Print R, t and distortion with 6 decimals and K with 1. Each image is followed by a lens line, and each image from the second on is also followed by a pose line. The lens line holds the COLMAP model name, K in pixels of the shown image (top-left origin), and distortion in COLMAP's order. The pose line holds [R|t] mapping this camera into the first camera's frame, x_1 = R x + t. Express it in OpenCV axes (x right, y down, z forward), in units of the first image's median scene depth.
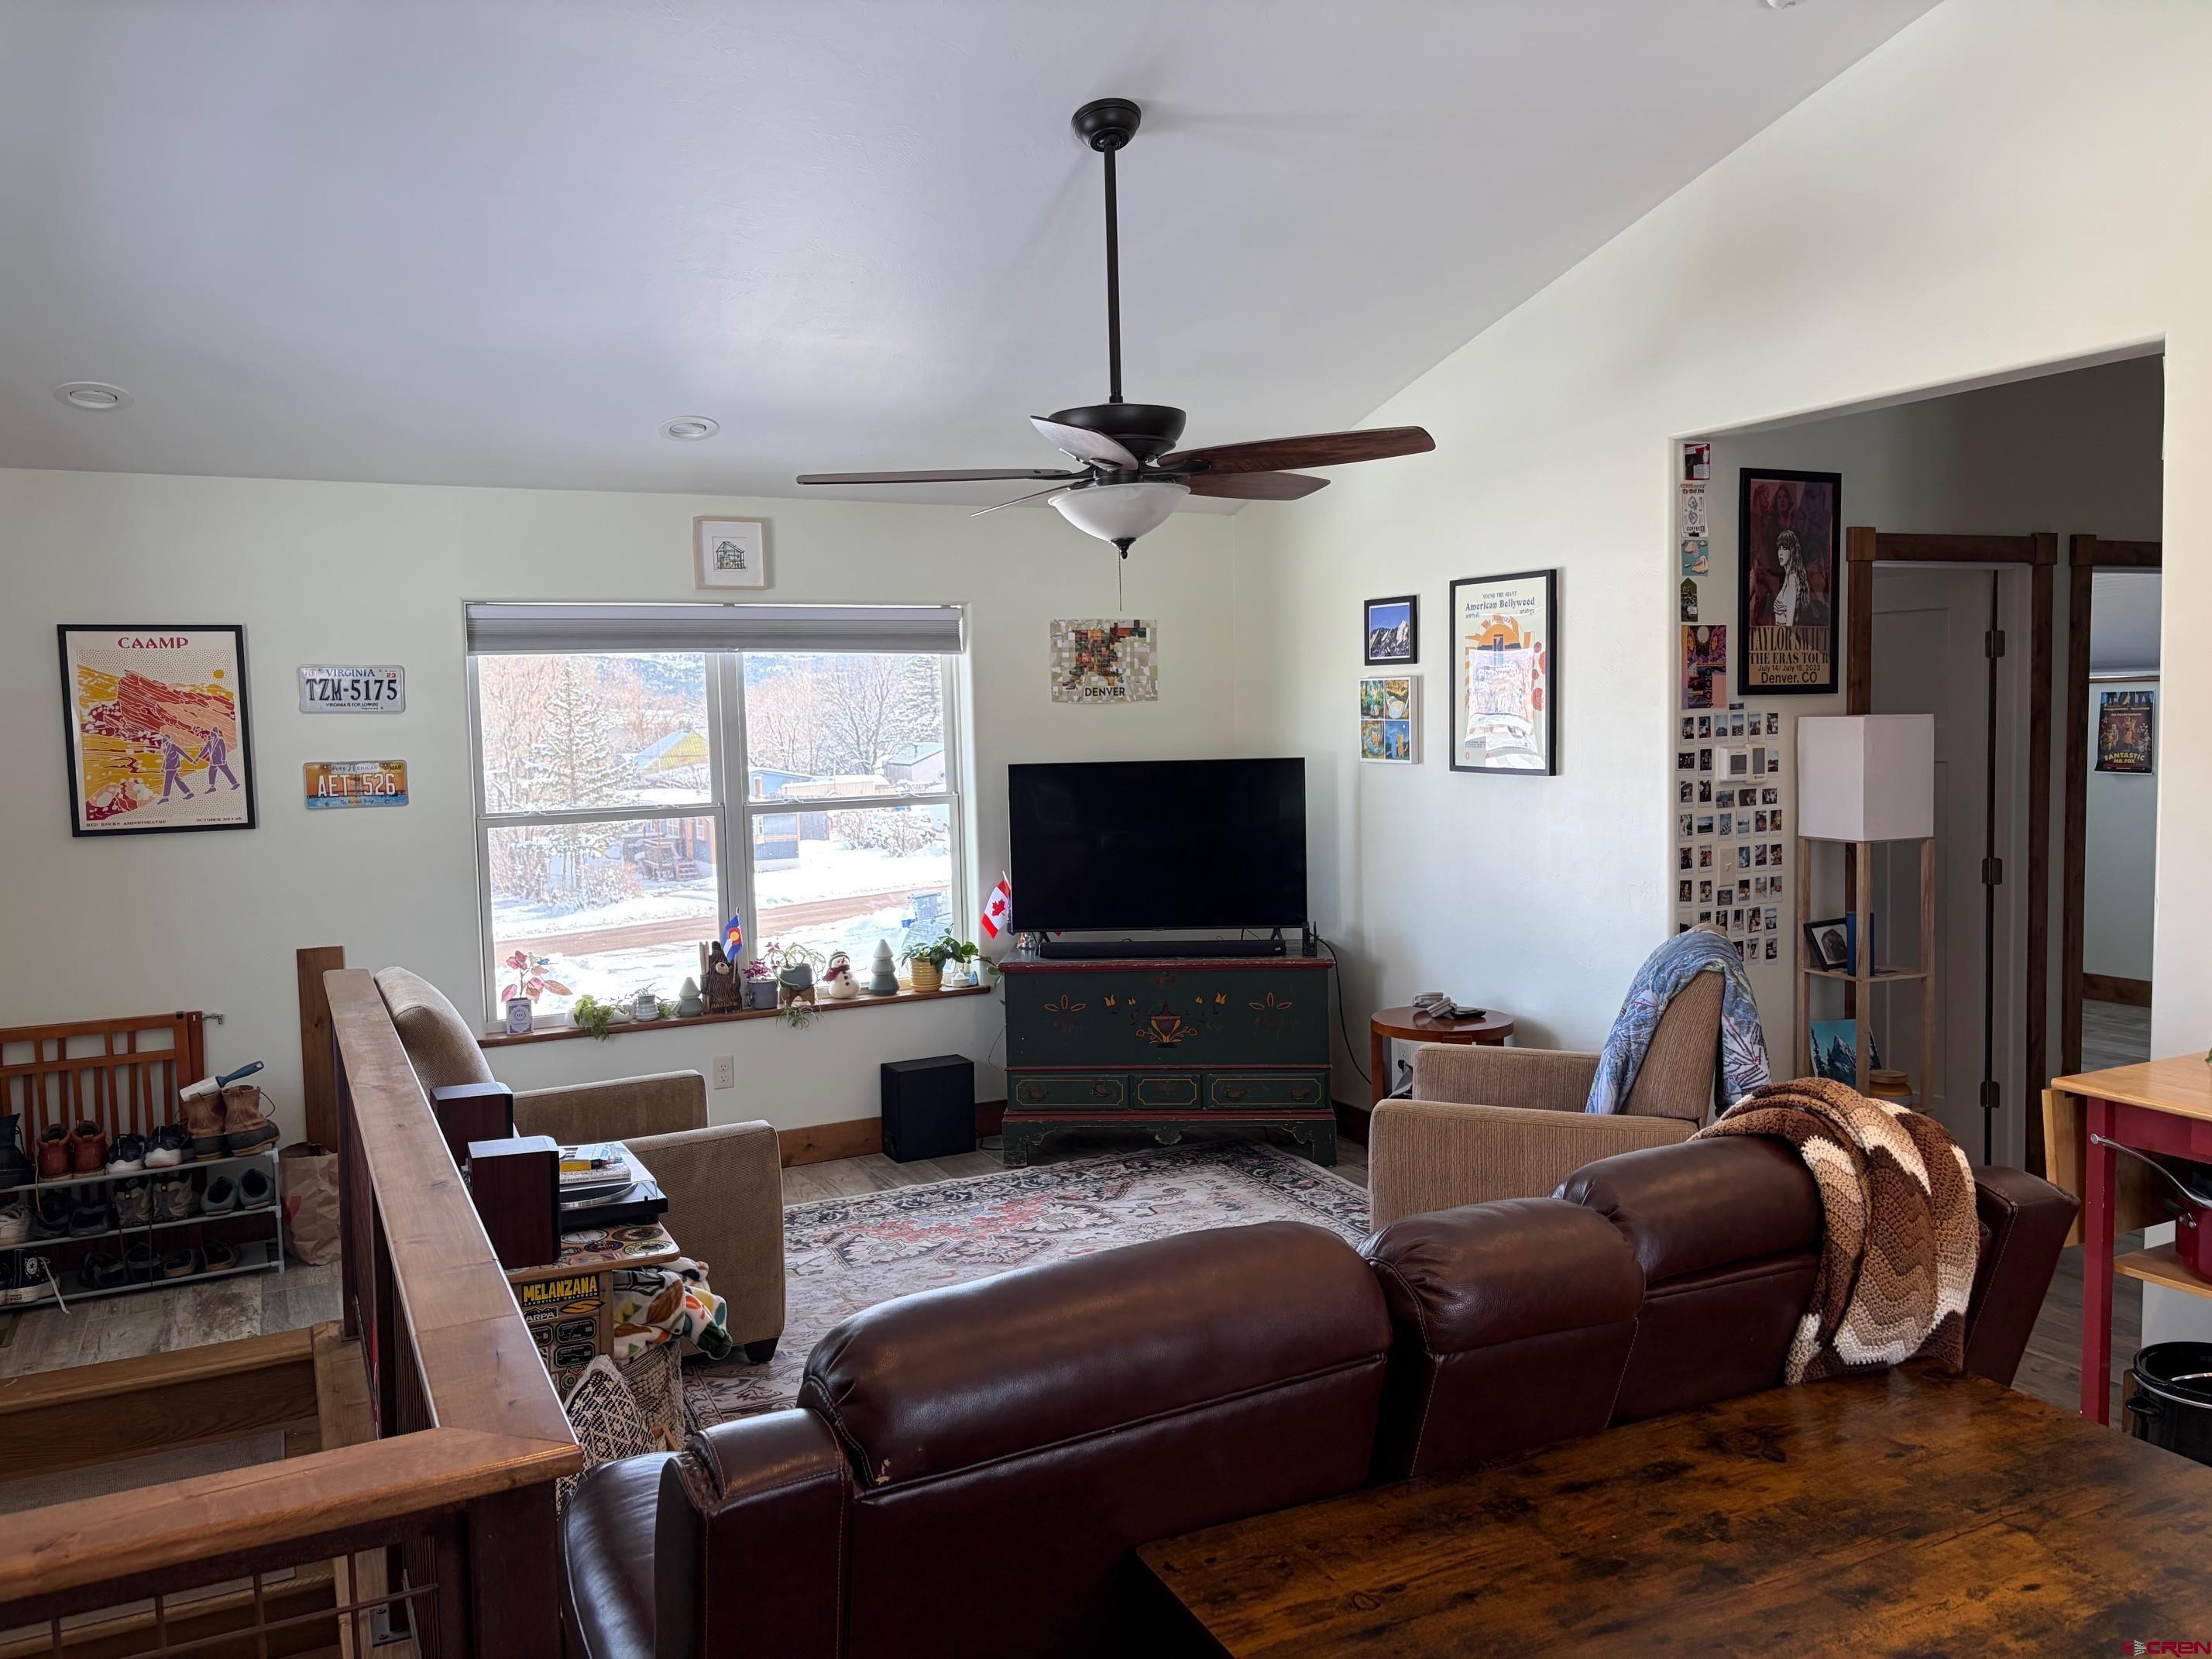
lens RADIAL K [[1656.7, 0, 1111.2], [0, 1656.7, 815.0], [0, 0, 1]] dist [0.057749, -0.113944]
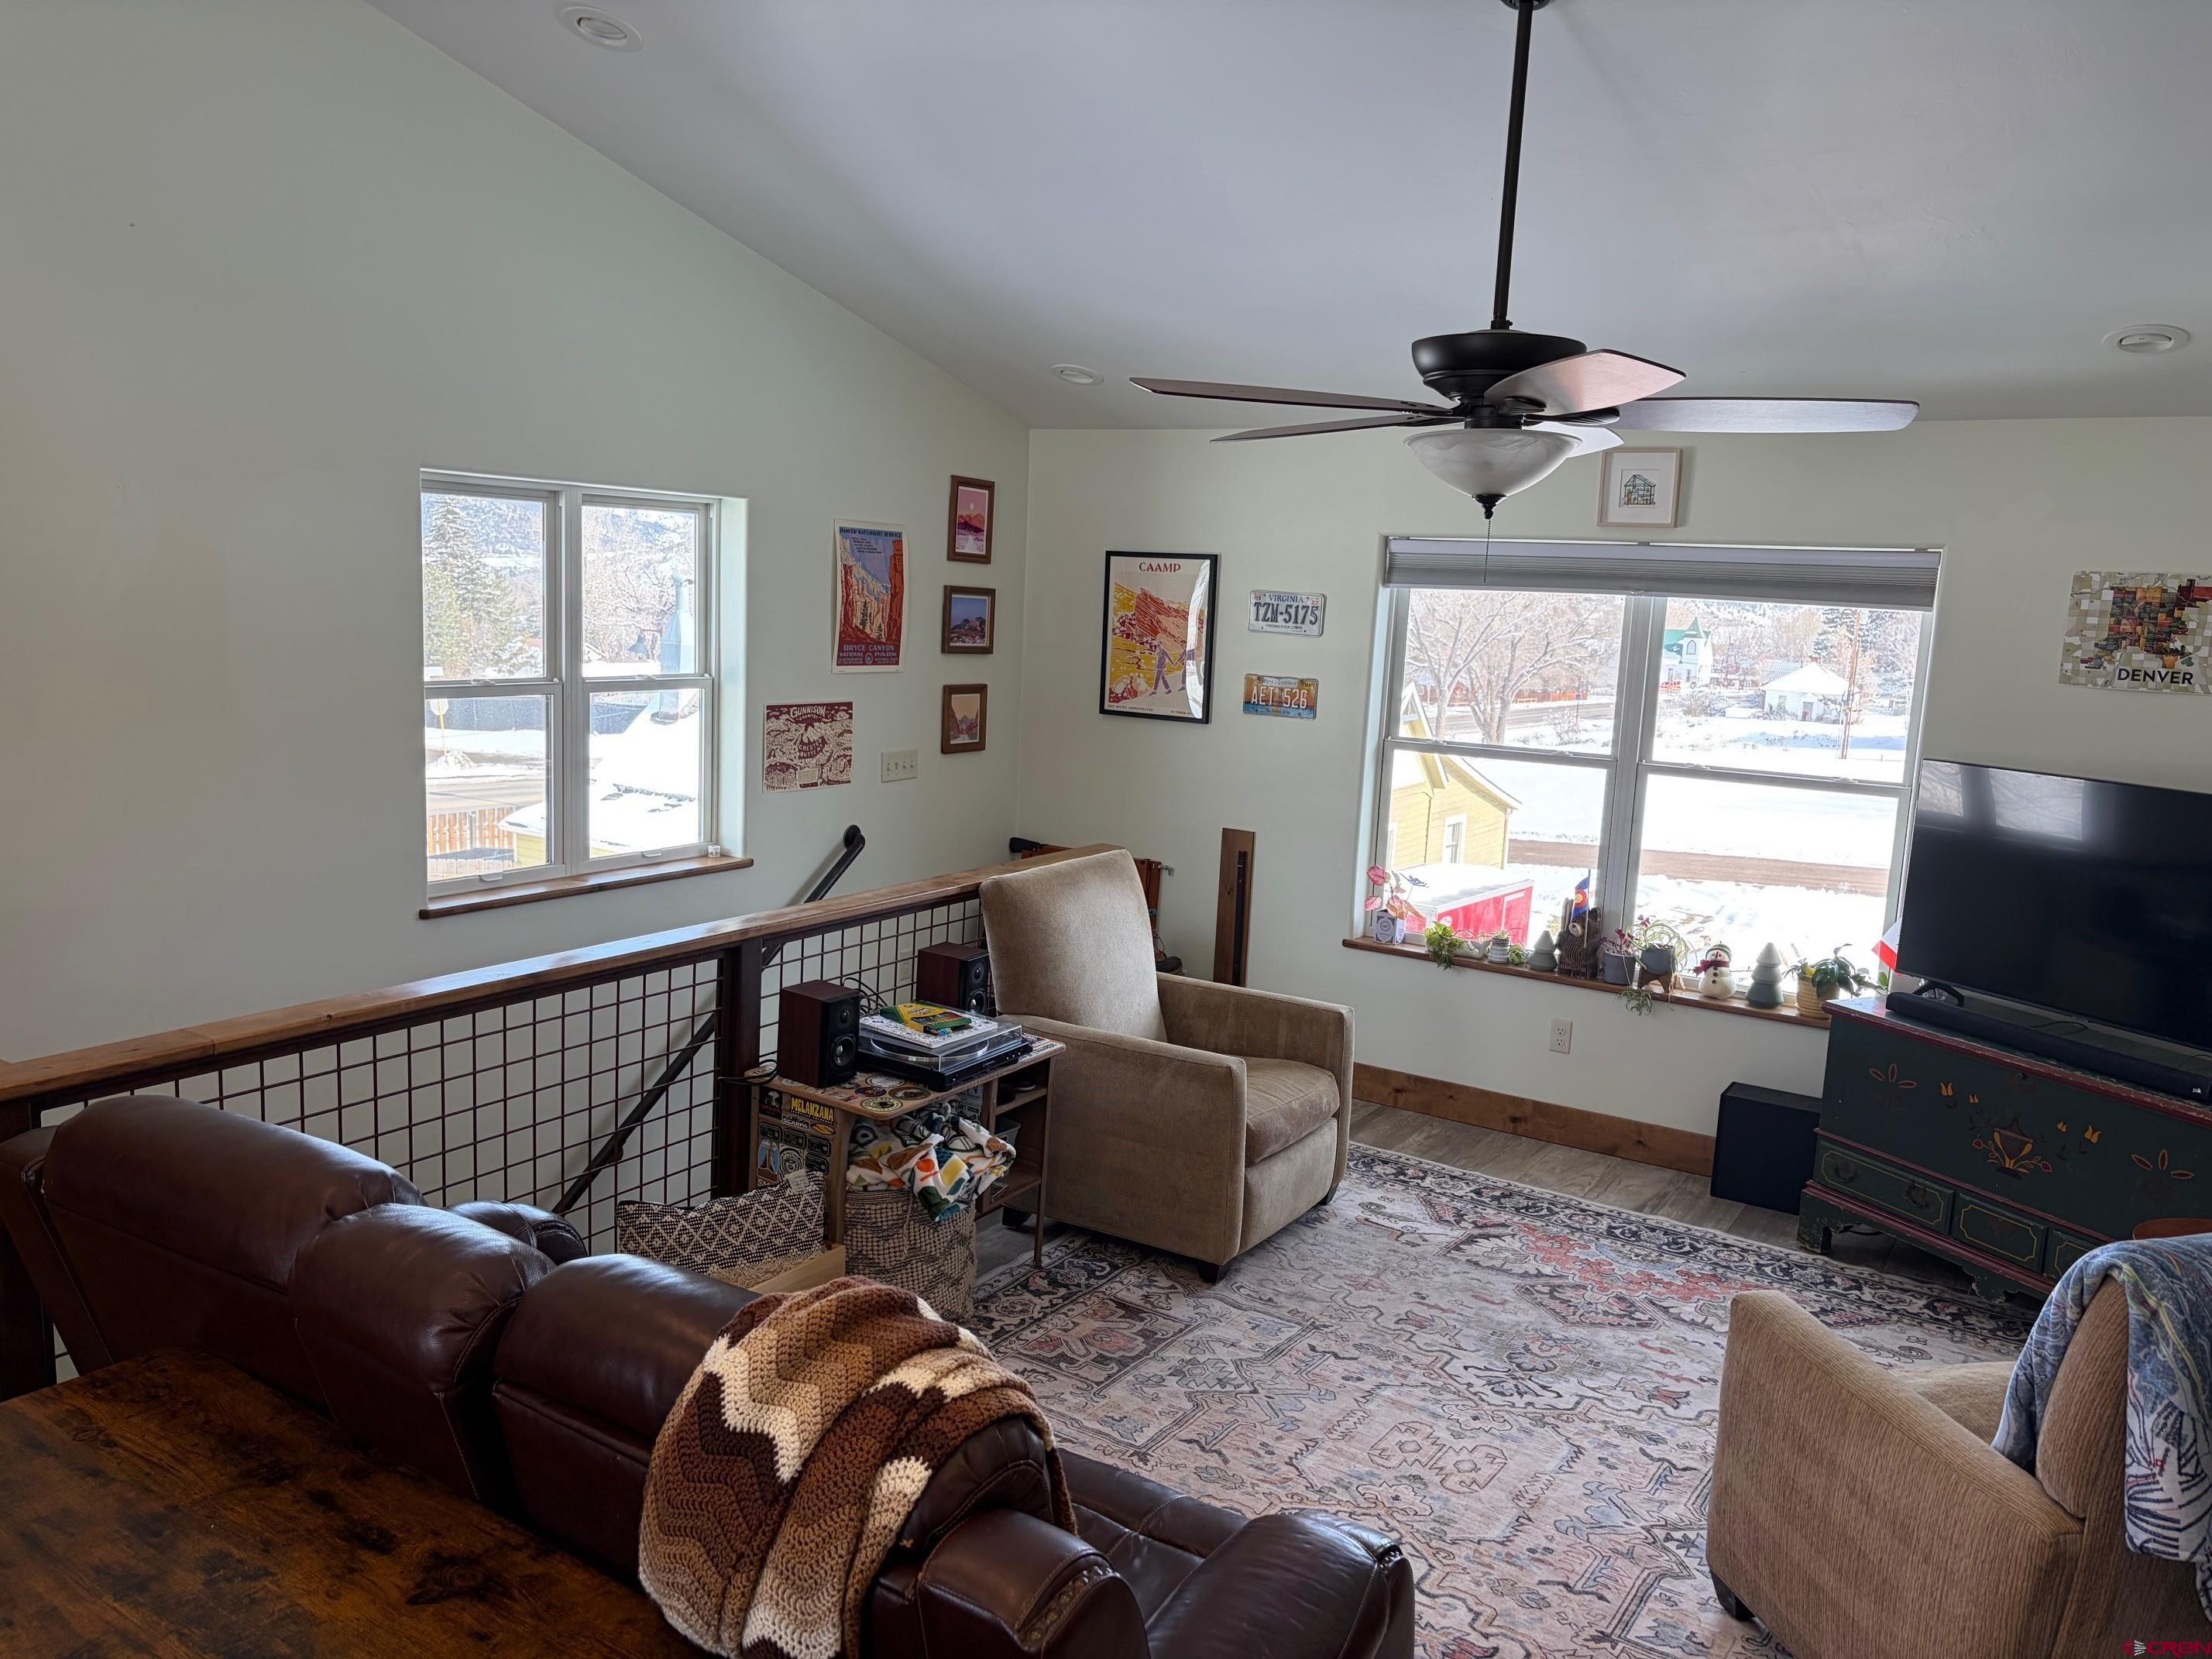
lens RADIAL K [[1654.9, 0, 1106.0], [0, 1654.9, 829.5], [0, 0, 1]] dist [-0.000174, 0.005718]
pose [[0.491352, 0.173863, -0.853431, 0.431362], [-0.109868, 0.984418, 0.137293, -0.064366], [0.864003, 0.026306, 0.502798, 0.291762]]
